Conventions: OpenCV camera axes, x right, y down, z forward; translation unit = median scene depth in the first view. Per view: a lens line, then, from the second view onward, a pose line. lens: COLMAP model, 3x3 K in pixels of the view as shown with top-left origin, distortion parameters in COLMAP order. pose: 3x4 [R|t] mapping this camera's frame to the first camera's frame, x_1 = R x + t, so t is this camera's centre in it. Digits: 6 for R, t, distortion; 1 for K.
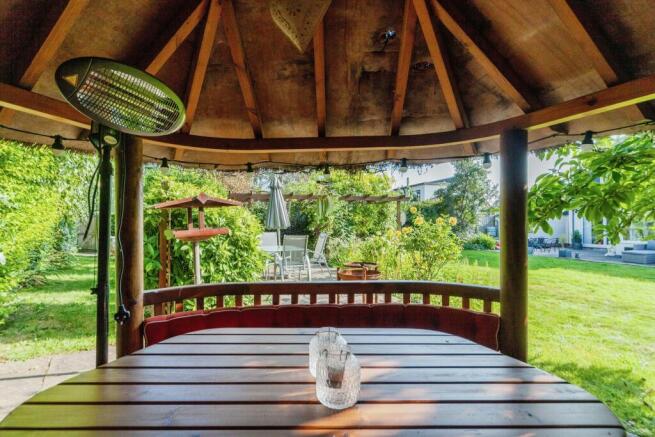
lens RADIAL K [[320.1, 0, 326.9], [0, 320.1, 215.0], [0, 0, 1]] dist [0.000486, -0.000084]
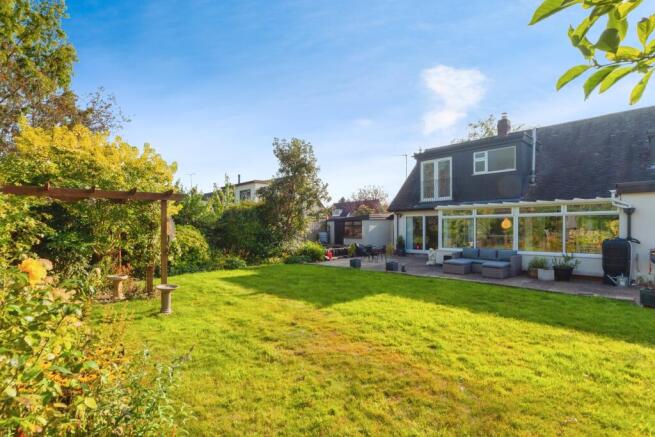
lens RADIAL K [[339.6, 0, 327.5], [0, 339.6, 218.4], [0, 0, 1]] dist [0.000065, -0.000008]
pose [[0.895712, -0.001594, 0.444633, 0.129910], [-0.000640, 0.999988, 0.004875, -0.008451], [-0.444635, -0.004651, 0.895700, 0.184241]]
